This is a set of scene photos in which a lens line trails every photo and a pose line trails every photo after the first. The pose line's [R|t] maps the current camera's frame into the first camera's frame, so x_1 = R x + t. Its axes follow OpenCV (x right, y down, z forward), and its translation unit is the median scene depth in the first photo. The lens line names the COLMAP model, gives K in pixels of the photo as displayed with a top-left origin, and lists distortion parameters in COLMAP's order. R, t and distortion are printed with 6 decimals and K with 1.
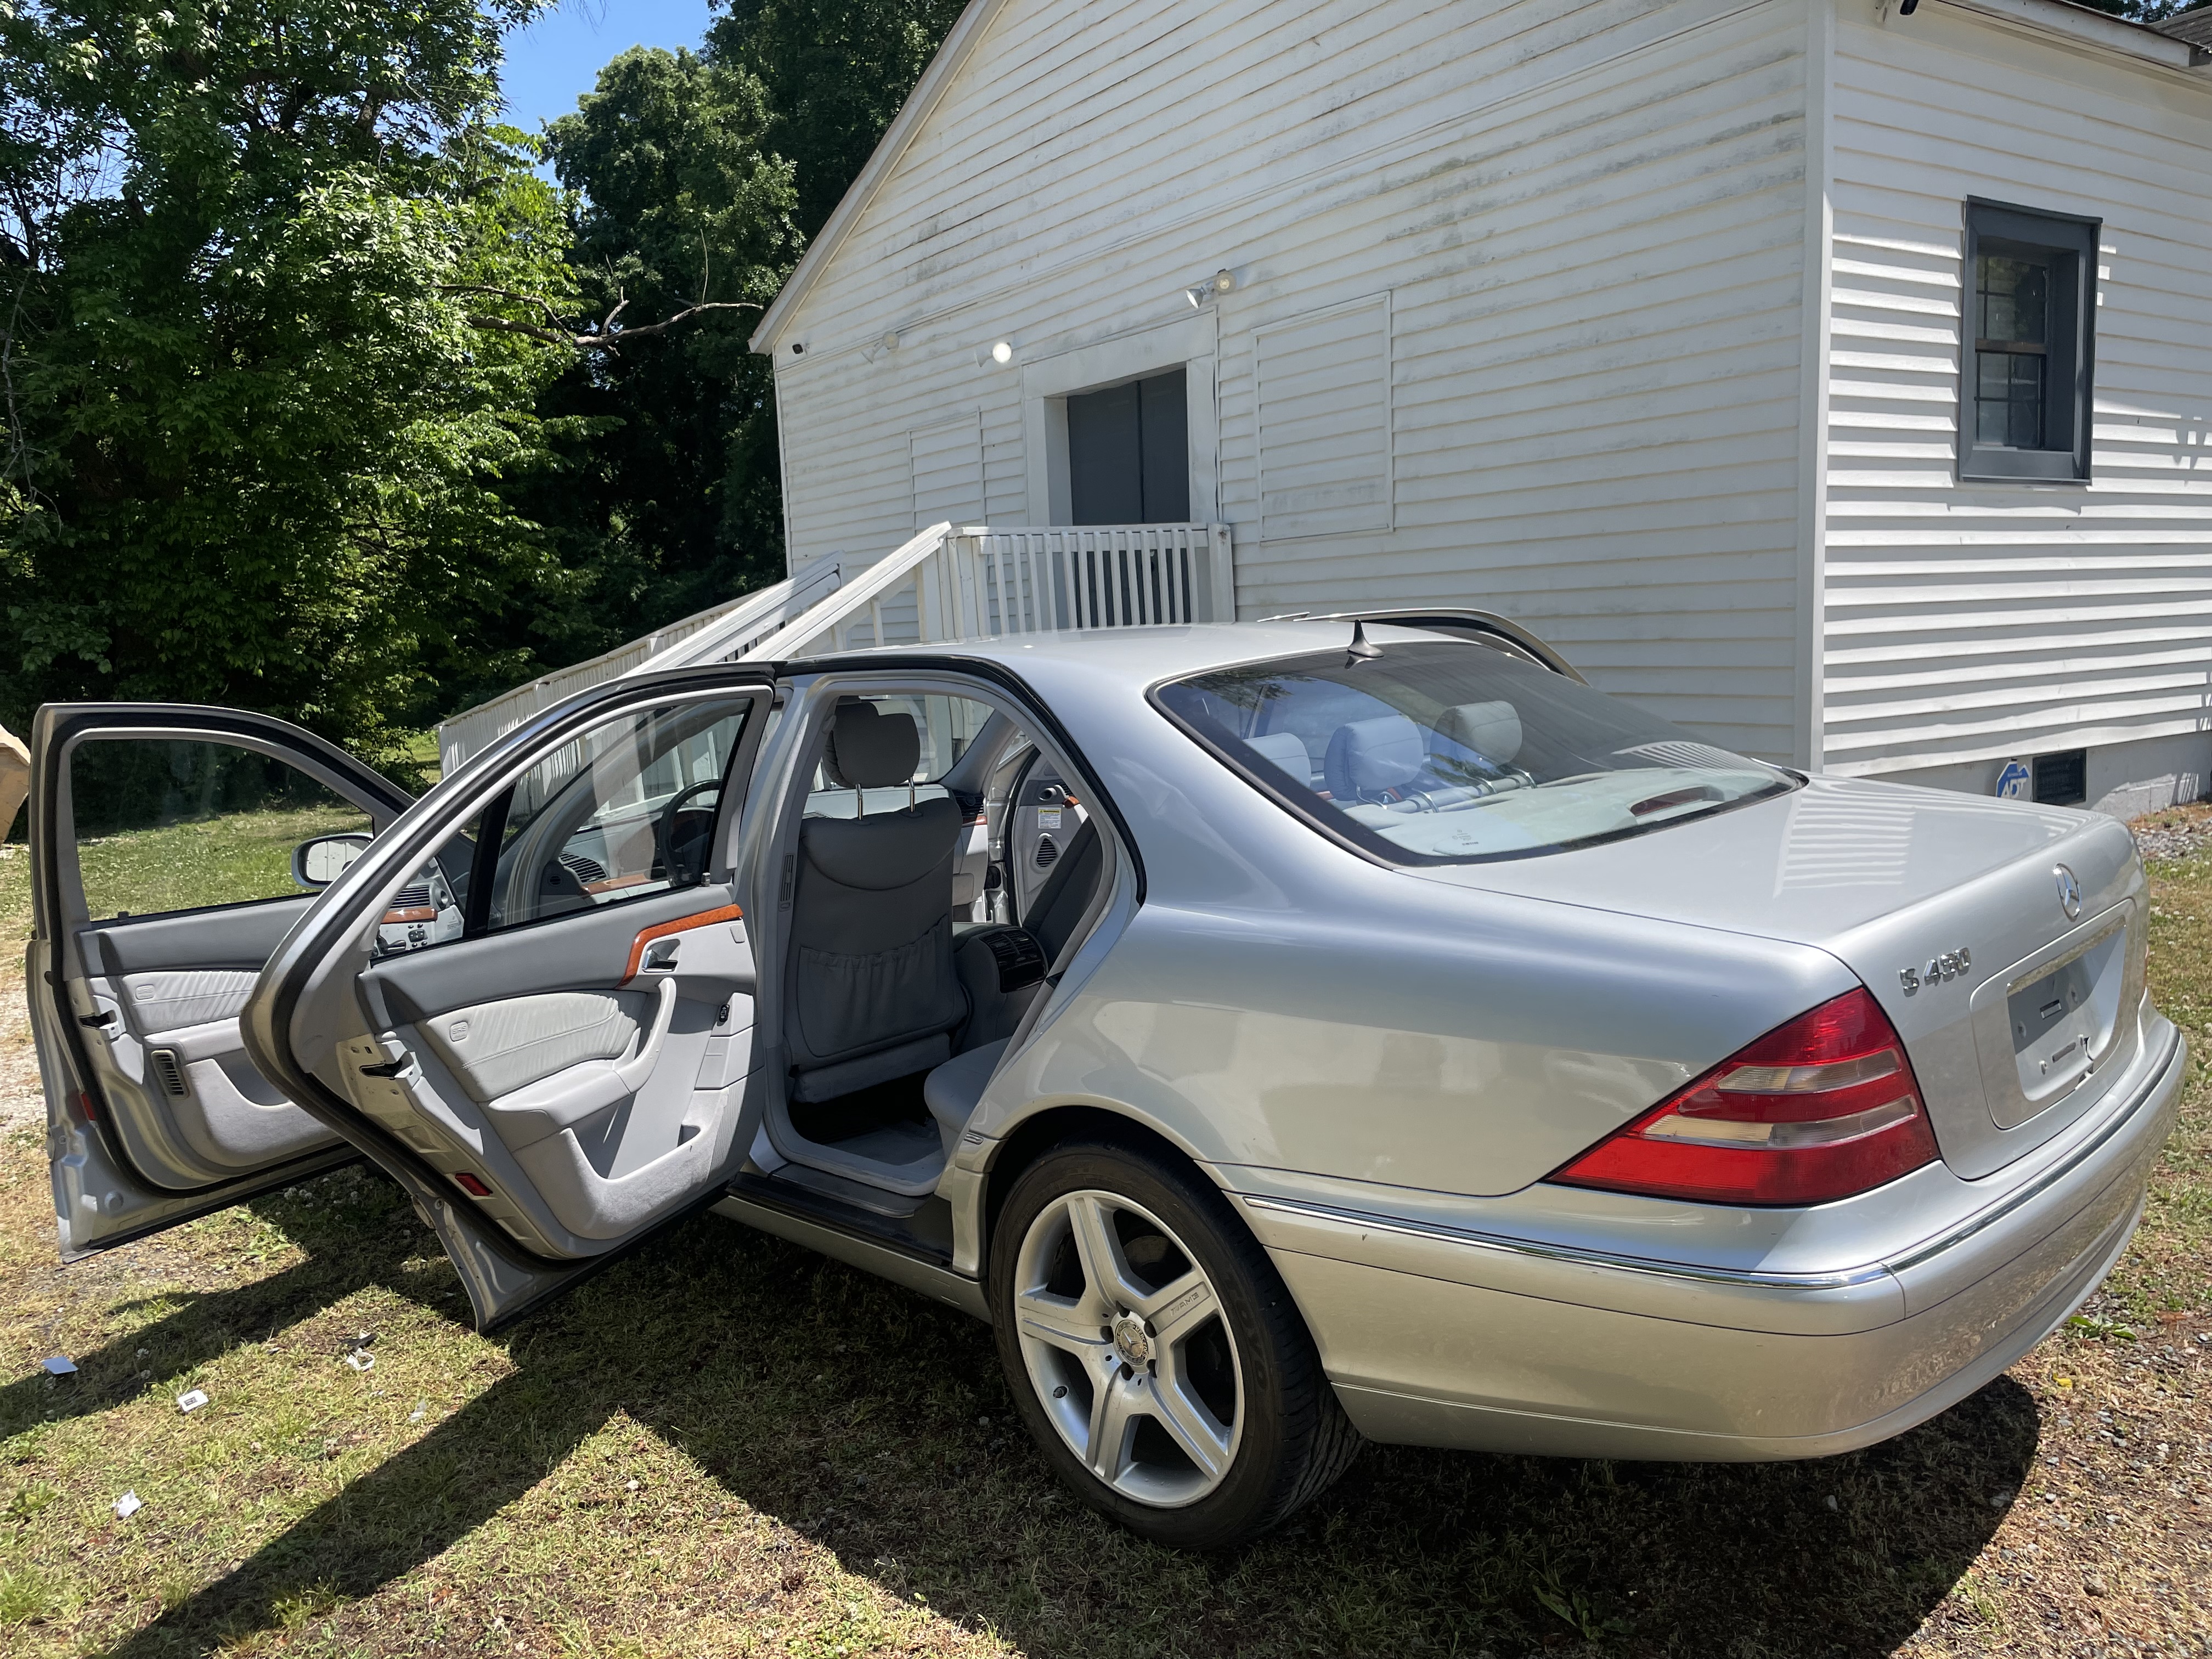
lens RADIAL K [[1678.0, 0, 1119.1], [0, 1678.0, 832.3], [0, 0, 1]] dist [0.076123, -0.125115]
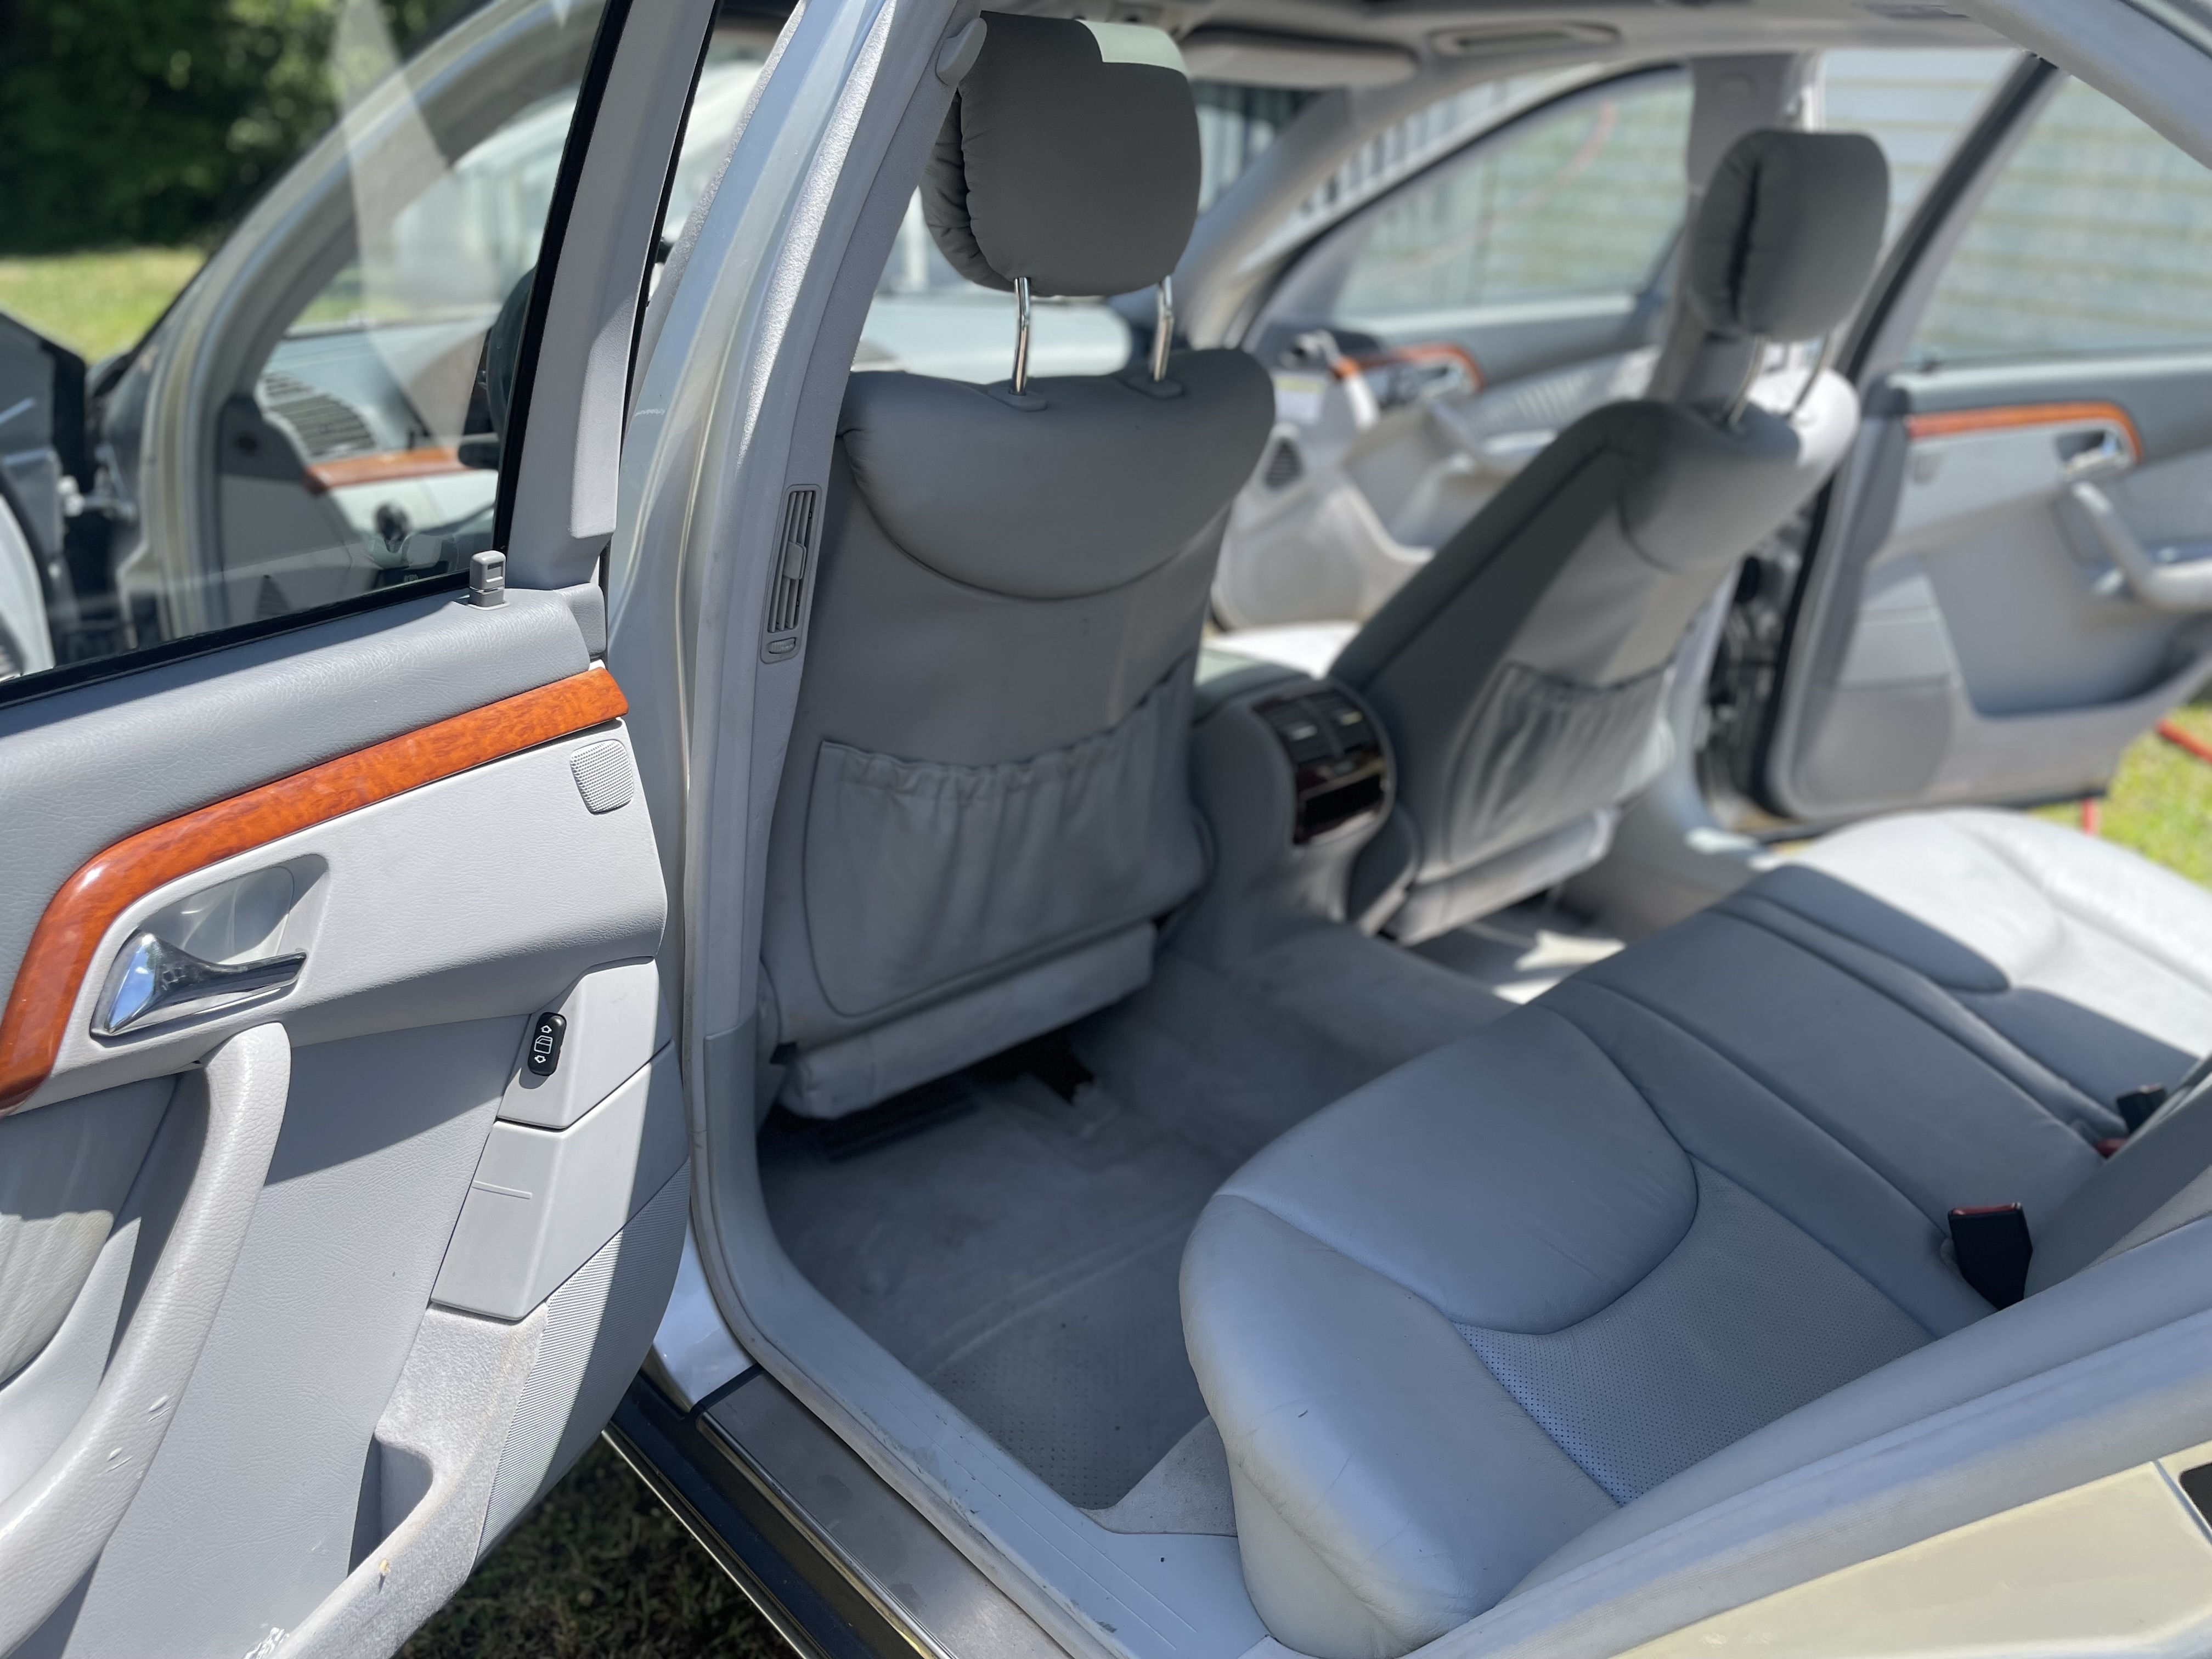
lens RADIAL K [[1678.0, 0, 1119.1], [0, 1678.0, 832.3], [0, 0, 1]] dist [0.076123, -0.125115]
pose [[0.994071, 0.108511, 0.006970, -0.124555], [-0.106641, 0.960418, 0.257344, -0.011490], [0.021231, -0.256561, 0.966295, 0.639590]]
